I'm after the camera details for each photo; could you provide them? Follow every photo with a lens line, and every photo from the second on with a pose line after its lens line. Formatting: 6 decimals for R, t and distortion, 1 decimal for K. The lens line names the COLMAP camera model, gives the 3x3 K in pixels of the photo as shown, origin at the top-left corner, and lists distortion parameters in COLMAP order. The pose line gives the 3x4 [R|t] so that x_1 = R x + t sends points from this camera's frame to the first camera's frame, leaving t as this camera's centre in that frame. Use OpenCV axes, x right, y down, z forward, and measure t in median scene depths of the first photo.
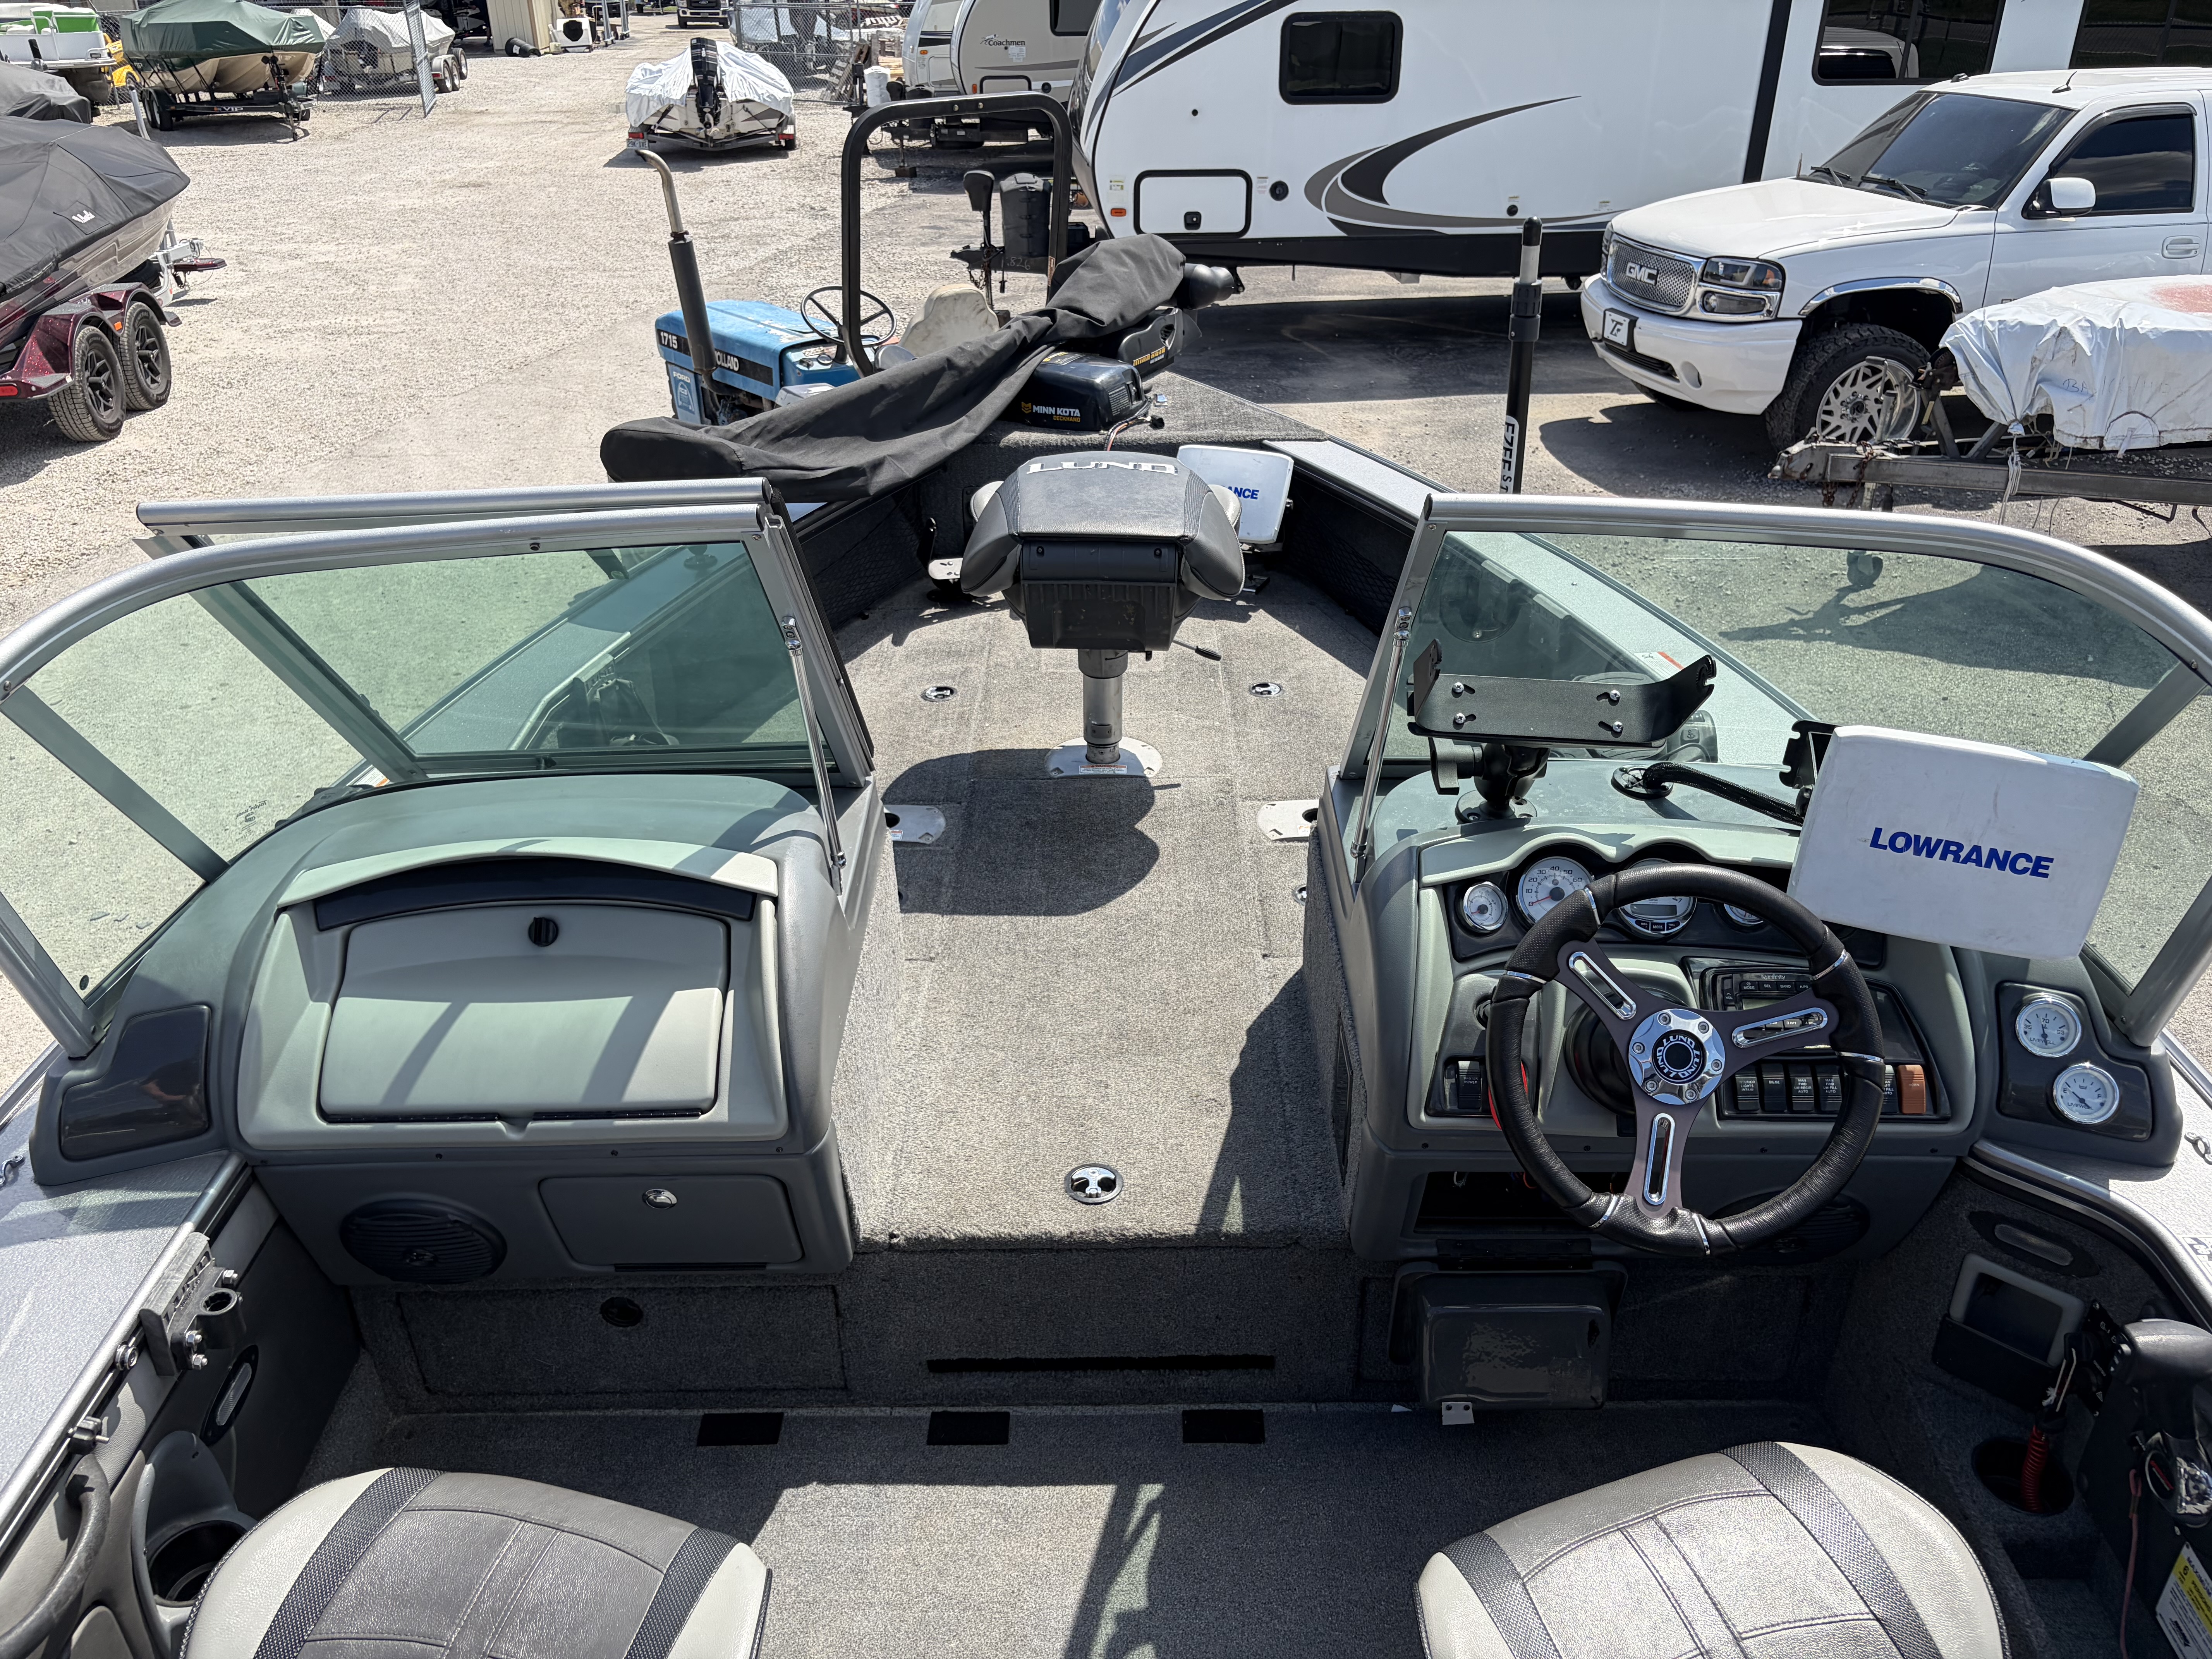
lens RADIAL K [[1683.3, 0, 1103.1], [0, 1683.3, 811.9], [0, 0, 1]] dist [0.046285, -0.054800]
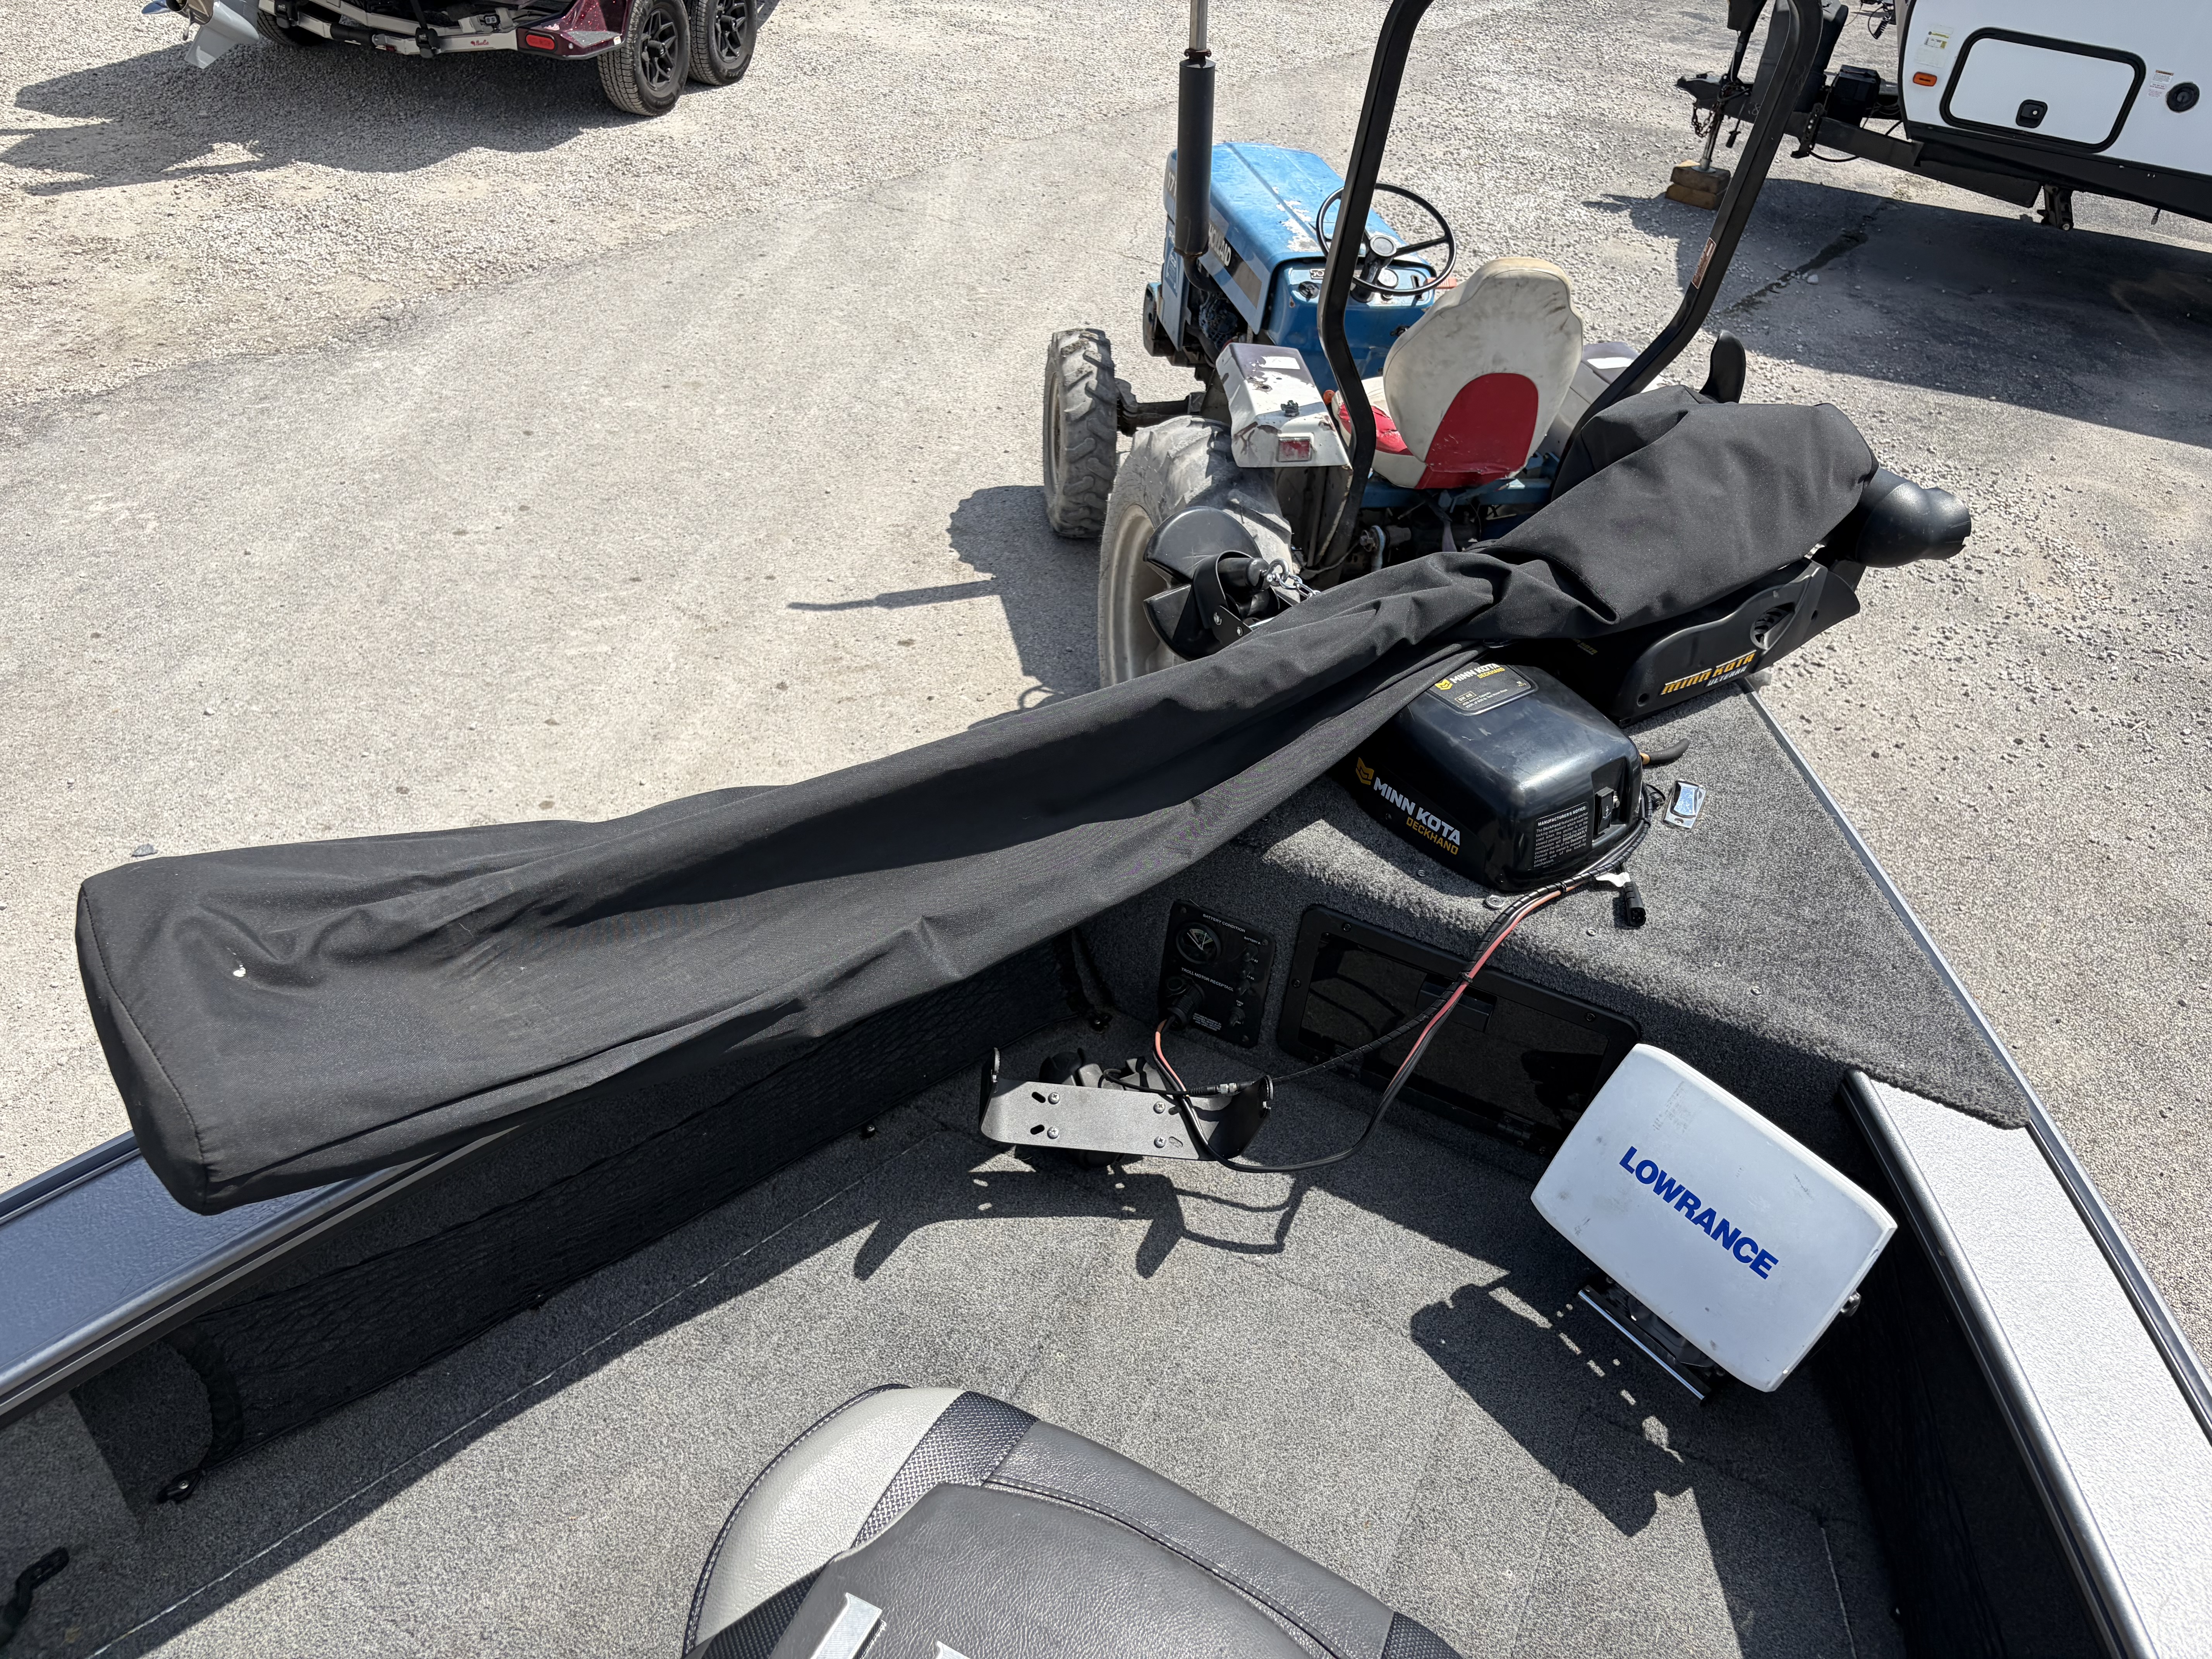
lens RADIAL K [[1674.4, 0, 1106.0], [0, 1674.4, 829.5], [0, 0, 1]] dist [0.052665, -0.058424]
pose [[0.897617, 0.334613, -0.286911, 0.010466], [-0.285259, 0.937223, 0.200601, -0.111863], [0.336023, -0.098219, 0.936719, 0.205497]]
